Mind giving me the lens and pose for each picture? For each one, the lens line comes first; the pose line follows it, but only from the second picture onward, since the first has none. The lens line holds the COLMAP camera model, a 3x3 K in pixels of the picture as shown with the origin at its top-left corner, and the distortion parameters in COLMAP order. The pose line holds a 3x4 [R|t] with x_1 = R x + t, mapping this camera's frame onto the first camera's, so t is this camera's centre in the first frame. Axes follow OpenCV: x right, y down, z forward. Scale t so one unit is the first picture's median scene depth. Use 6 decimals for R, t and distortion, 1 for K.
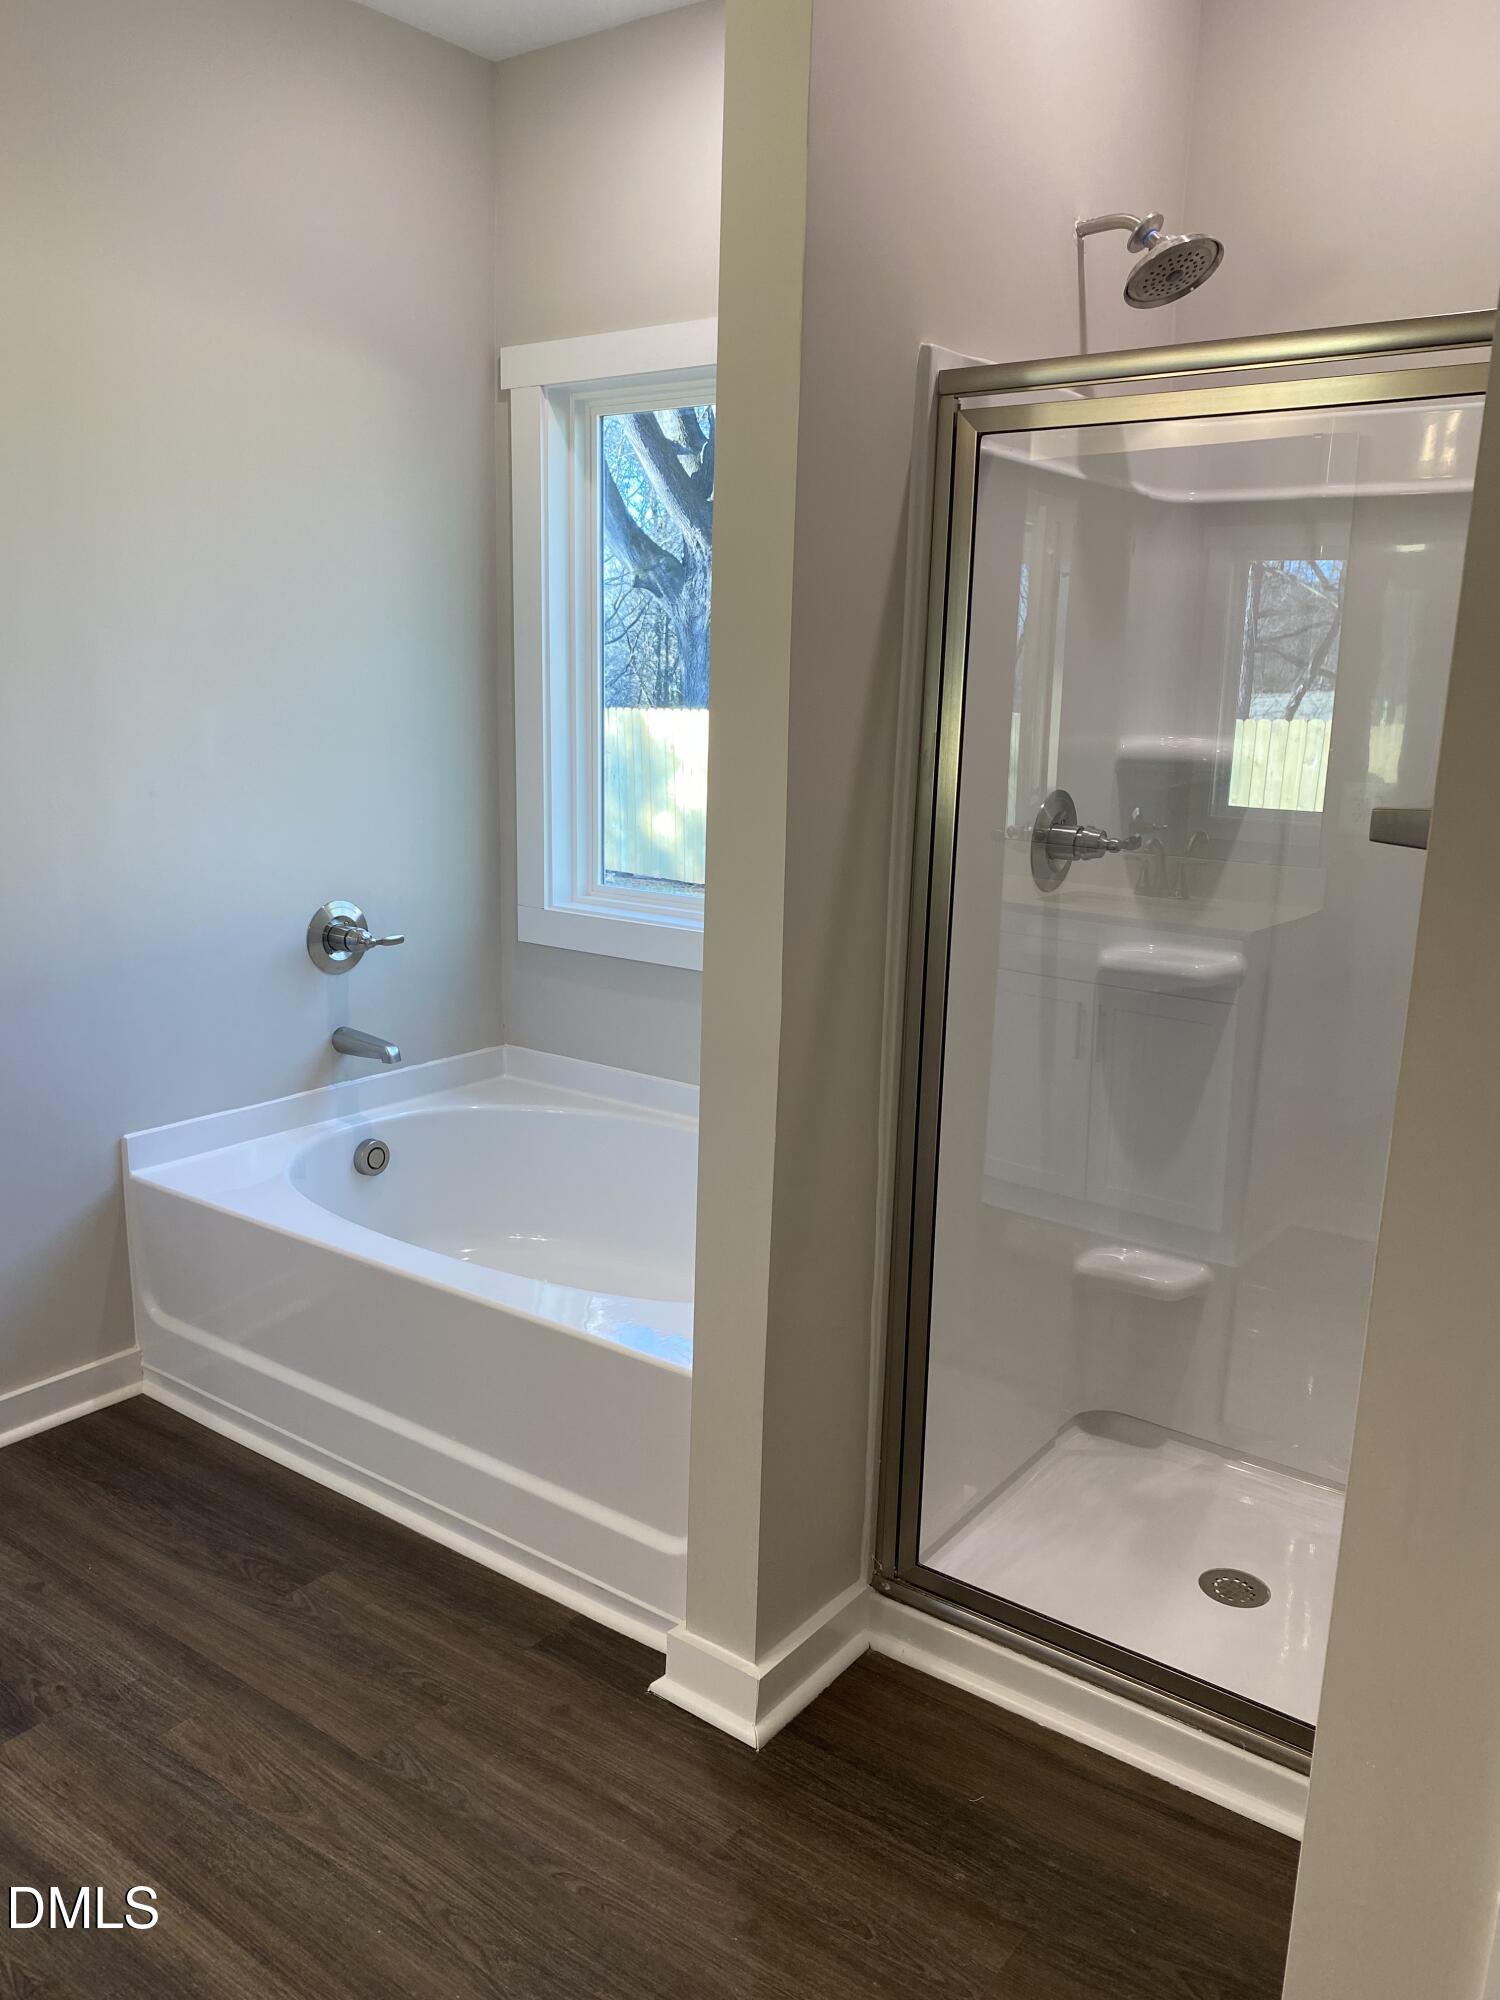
lens RADIAL K [[1517.4, 0, 744.3], [0, 1517.4, 999.8], [0, 0, 1]] dist [0.004024, -0.013067]
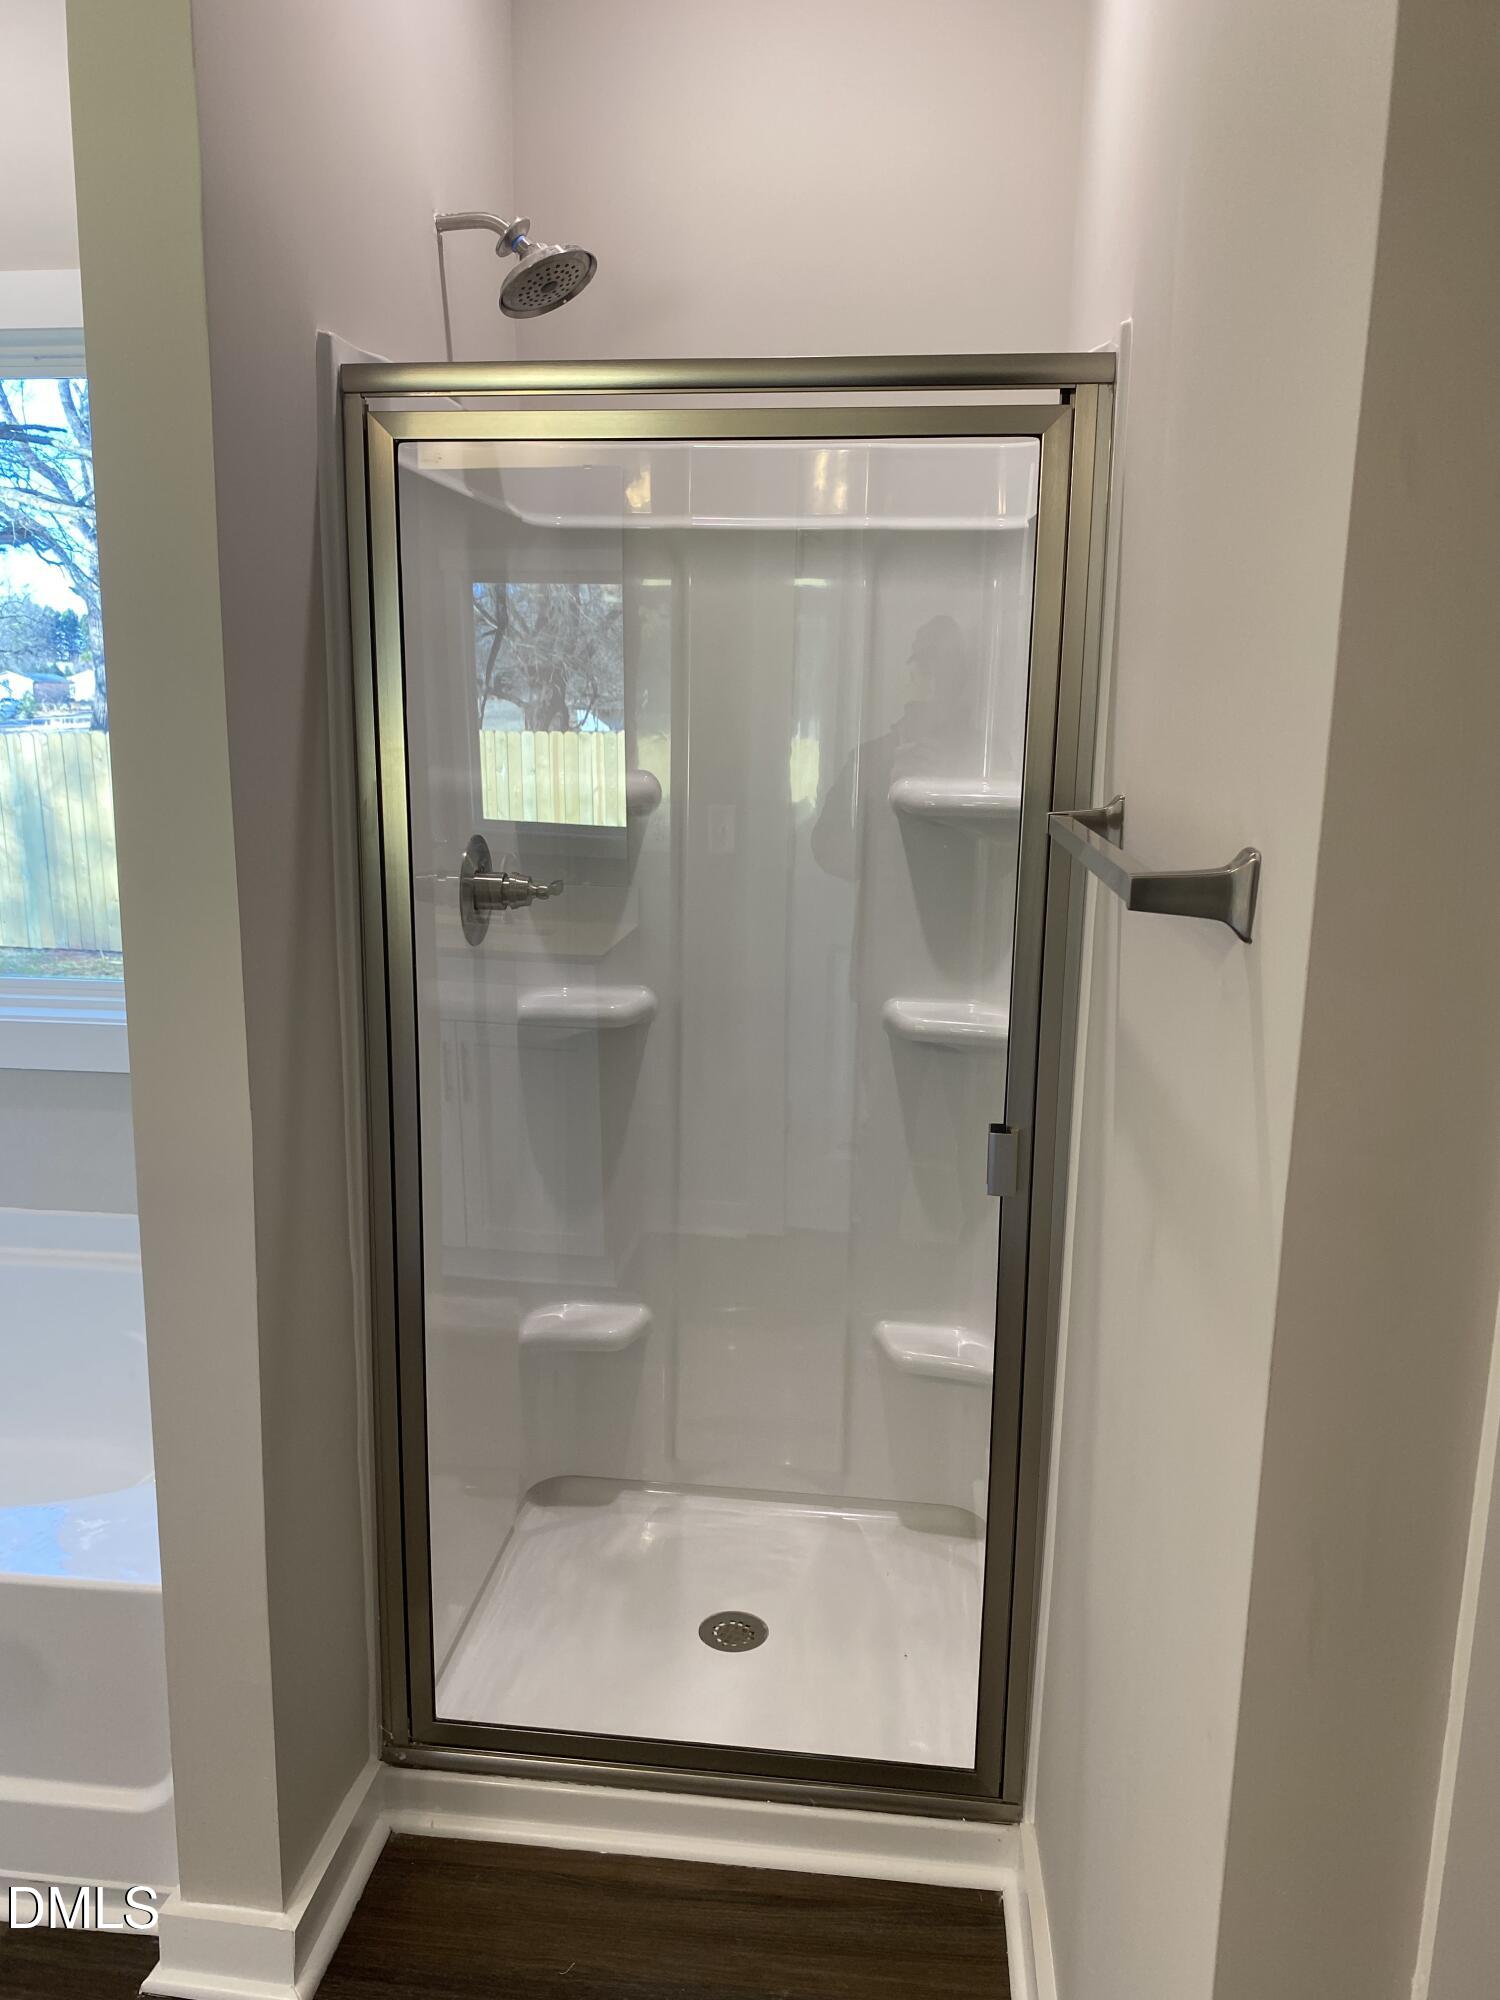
lens RADIAL K [[1517.4, 0, 750.1], [0, 1517.4, 1003.8], [0, 0, 1]] dist [0.004024, -0.013067]
pose [[0.870665, -0.106762, 0.480149, -0.106021], [0.110721, 0.993647, 0.020167, -0.038857], [-0.479252, 0.035604, 0.876955, 0.126017]]
